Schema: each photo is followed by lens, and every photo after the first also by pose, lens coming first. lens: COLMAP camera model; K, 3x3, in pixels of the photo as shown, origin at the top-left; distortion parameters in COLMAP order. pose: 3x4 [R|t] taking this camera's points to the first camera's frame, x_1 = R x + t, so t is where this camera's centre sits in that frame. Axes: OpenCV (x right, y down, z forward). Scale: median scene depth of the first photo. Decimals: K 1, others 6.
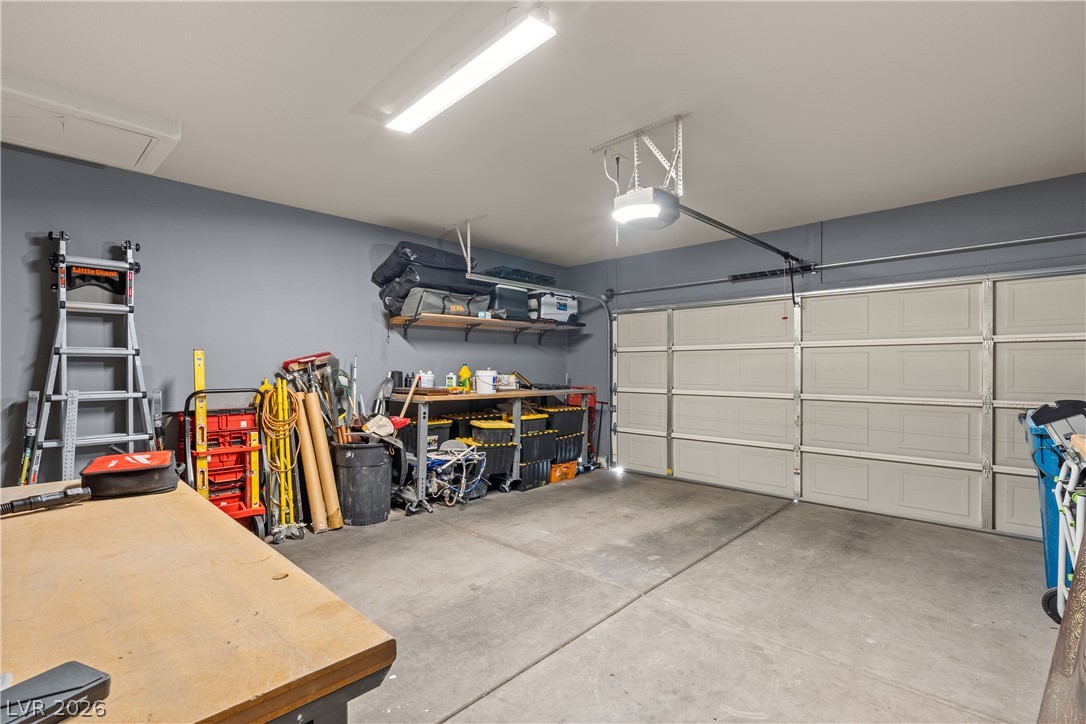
lens RADIAL K [[482.2, 0, 541.6], [0, 482.2, 366.6], [0, 0, 1]] dist [-0.005101, -0.000408]
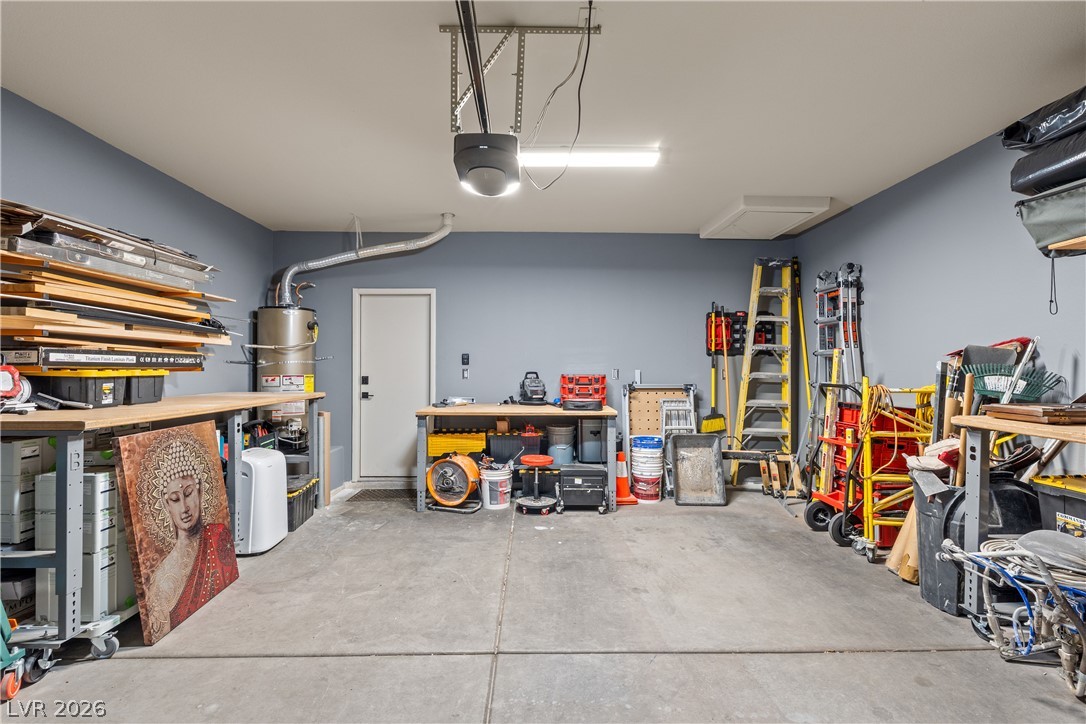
lens RADIAL K [[482.2, 0, 541.1], [0, 482.2, 365.9], [0, 0, 1]] dist [-0.005101, -0.000408]
pose [[-0.710219, 0.000017, -0.703981, 0.721452], [0.003236, 0.999990, -0.003240, 0.009162], [0.703973, -0.004579, -0.710212, 1.637086]]
